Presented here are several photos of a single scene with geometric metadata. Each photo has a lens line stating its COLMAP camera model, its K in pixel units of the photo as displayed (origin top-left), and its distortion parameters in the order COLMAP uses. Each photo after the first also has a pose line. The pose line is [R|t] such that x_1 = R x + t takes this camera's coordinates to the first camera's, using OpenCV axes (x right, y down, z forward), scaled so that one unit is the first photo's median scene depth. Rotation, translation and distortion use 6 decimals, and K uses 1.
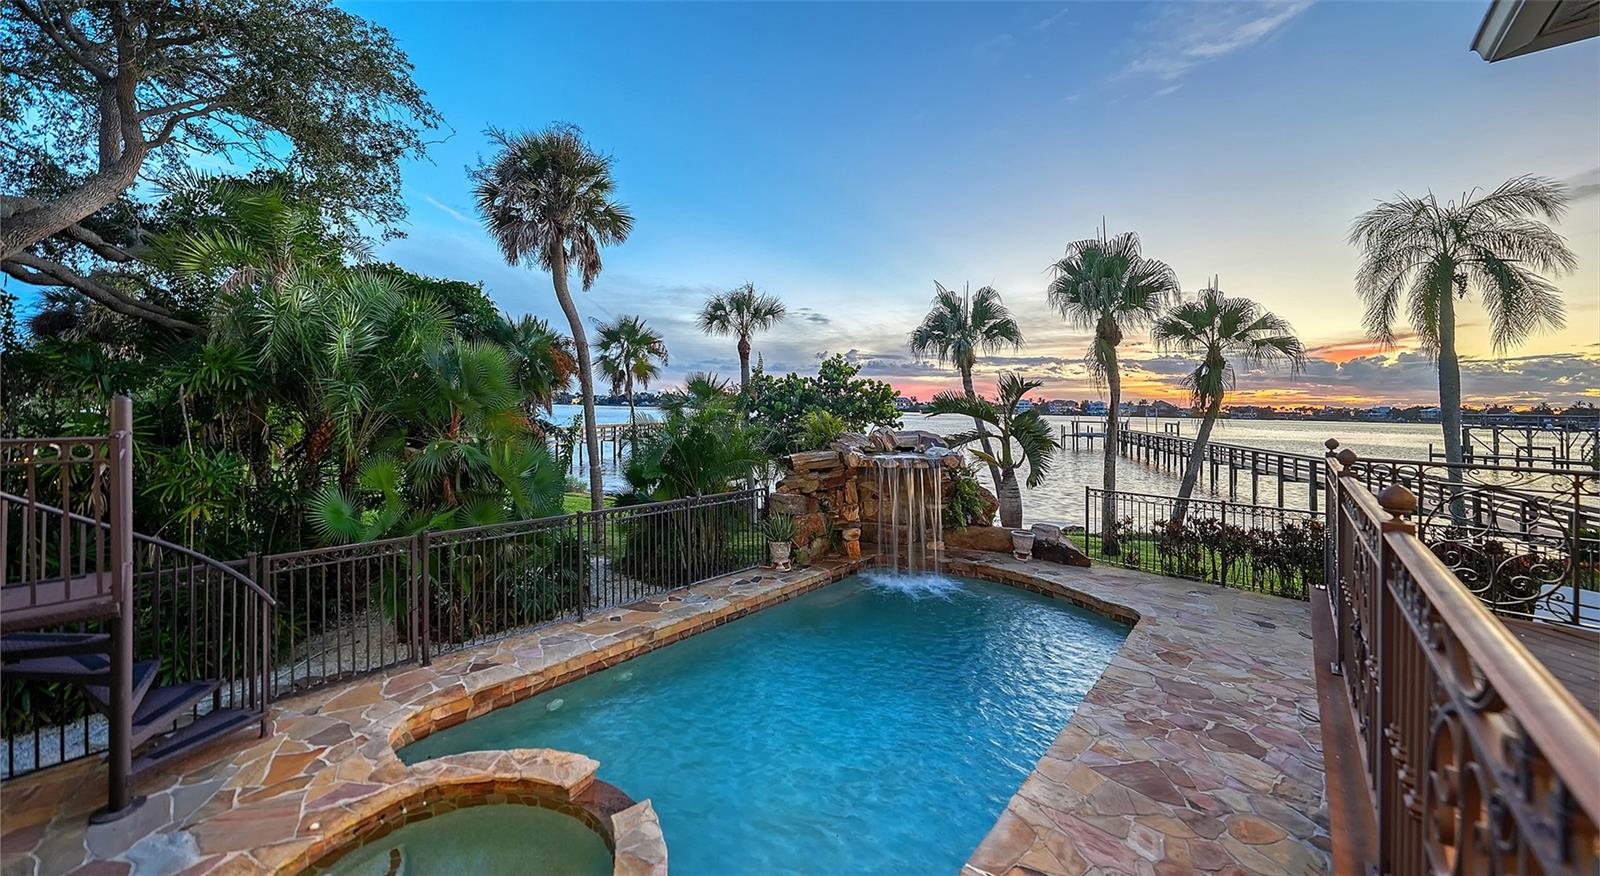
lens RADIAL K [[583.4, 0, 765.1], [0, 583.4, 407.7], [0, 0, 1]] dist [-0.001743, -0.000319]
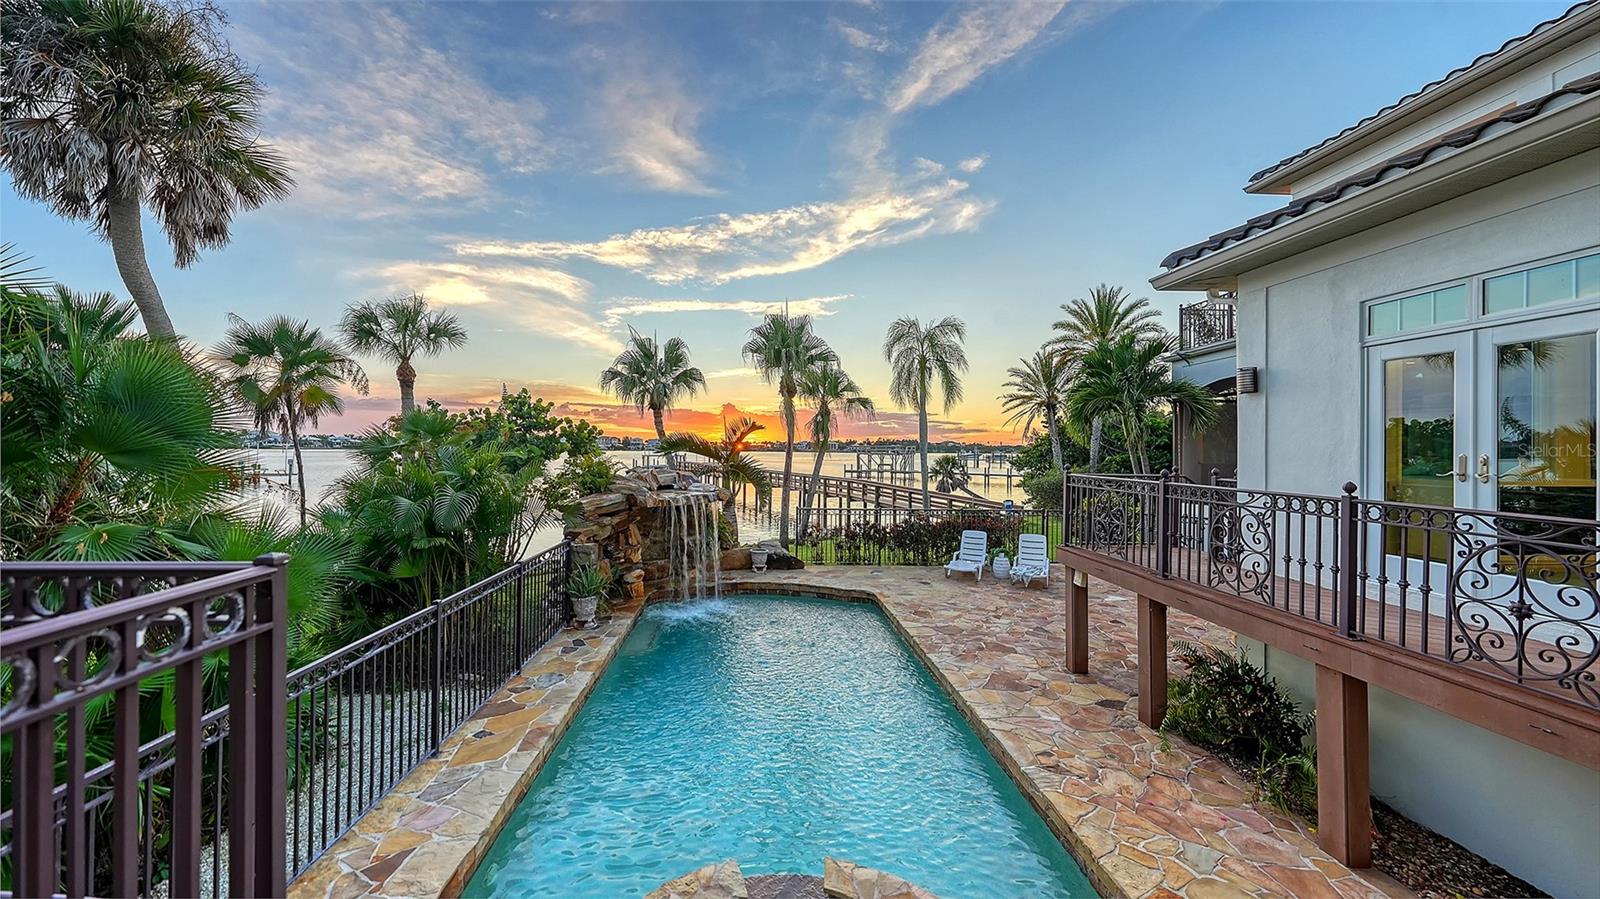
lens RADIAL K [[566.0, 0, 778.1], [0, 566.0, 443.6], [0, 0, 1]] dist [-0.013213, 0.000062]
pose [[0.701775, -0.009752, 0.712331, -0.272118], [0.010371, 0.999940, 0.003472, -0.006331], [-0.712323, 0.004951, 0.701835, 0.117199]]
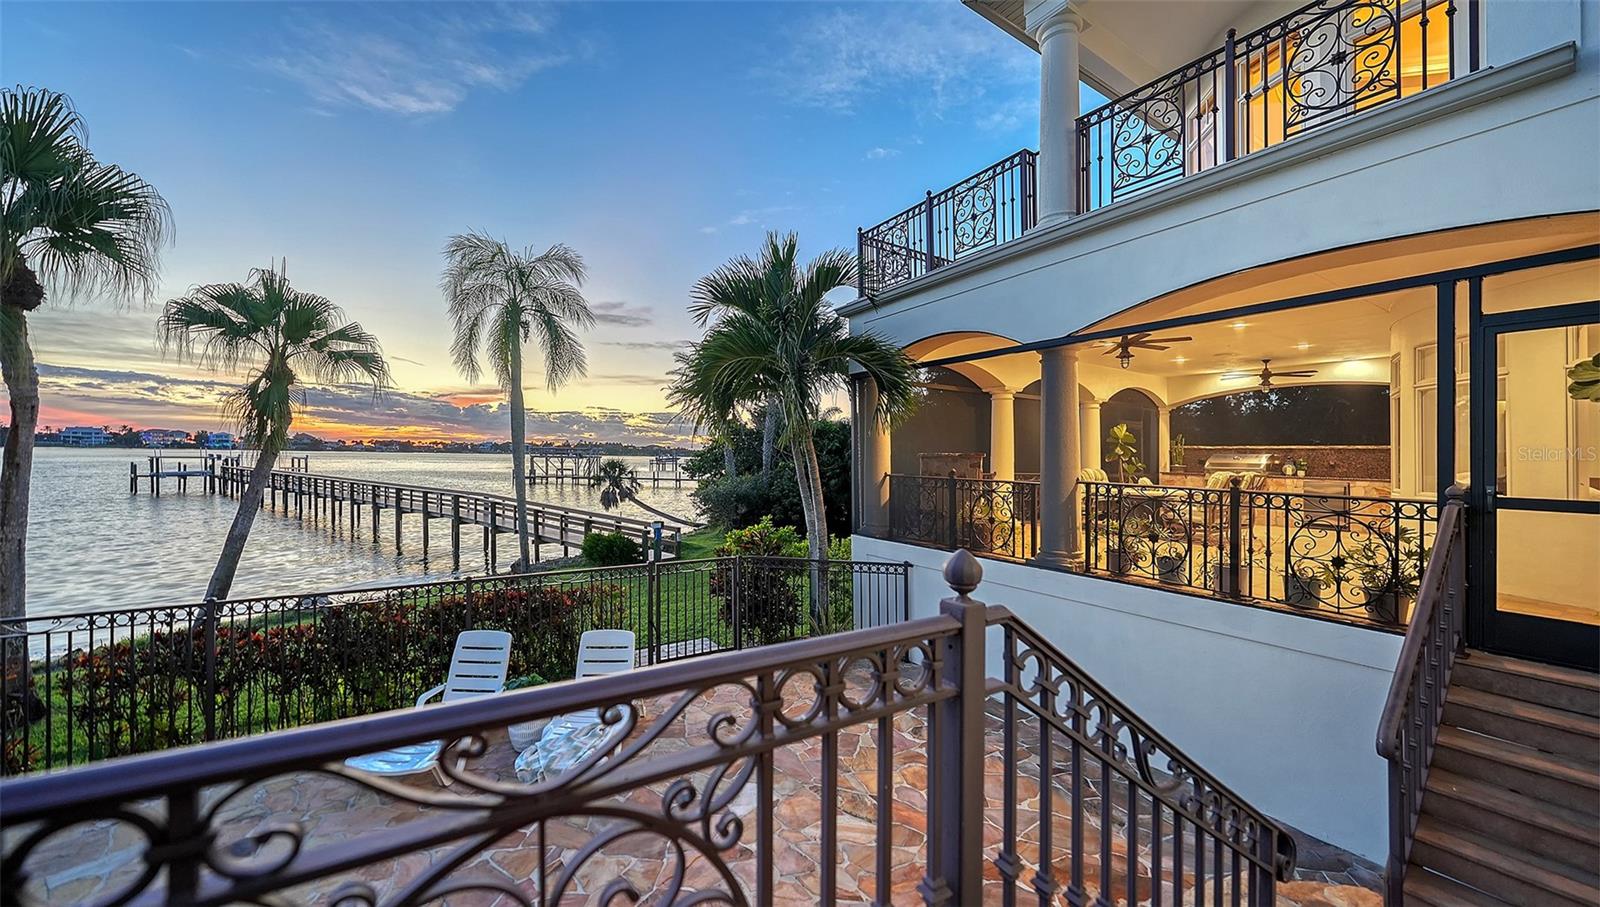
lens RADIAL K [[539.6, 0, 796.6], [0, 539.6, 433.0], [0, 0, 1]] dist [-0.000967, -0.000085]
pose [[0.237206, 0.024960, 0.971139, 0.289133], [-0.009028, 0.999683, -0.023489, 0.005437], [-0.971417, -0.003196, 0.237356, 0.223262]]
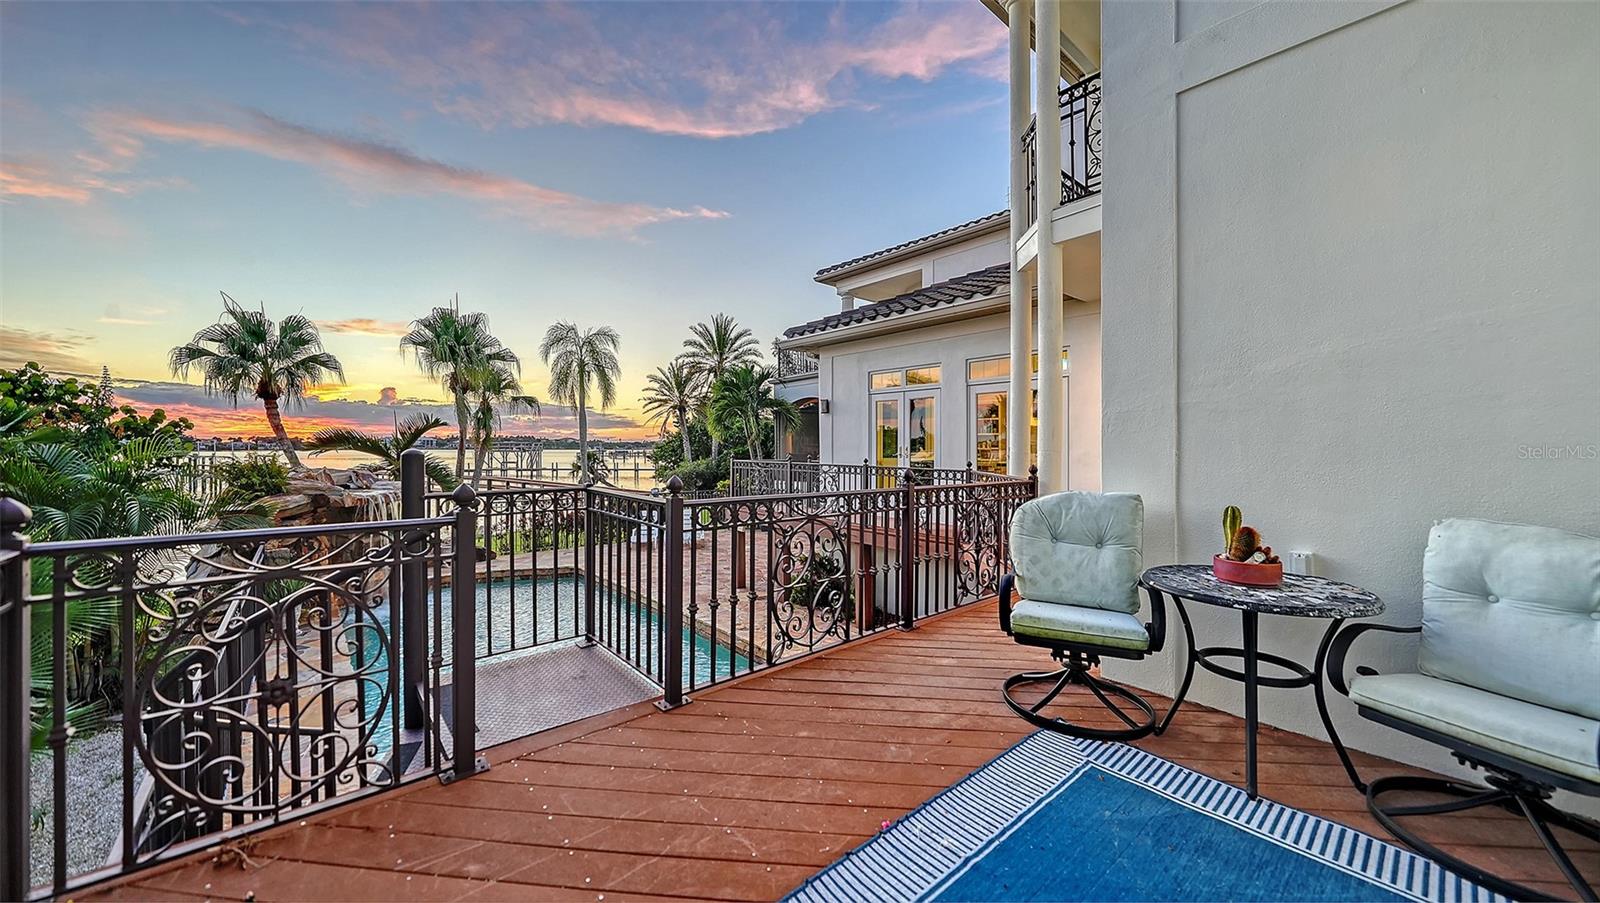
lens RADIAL K [[568.7, 0, 782.0], [0, 568.7, 446.6], [0, 0, 1]] dist [0.001603, 0.000090]
pose [[0.117158, -0.020928, 0.992893, -0.493180], [0.005900, 0.999775, 0.020377, -0.009030], [-0.993096, 0.003471, 0.117255, 0.127018]]
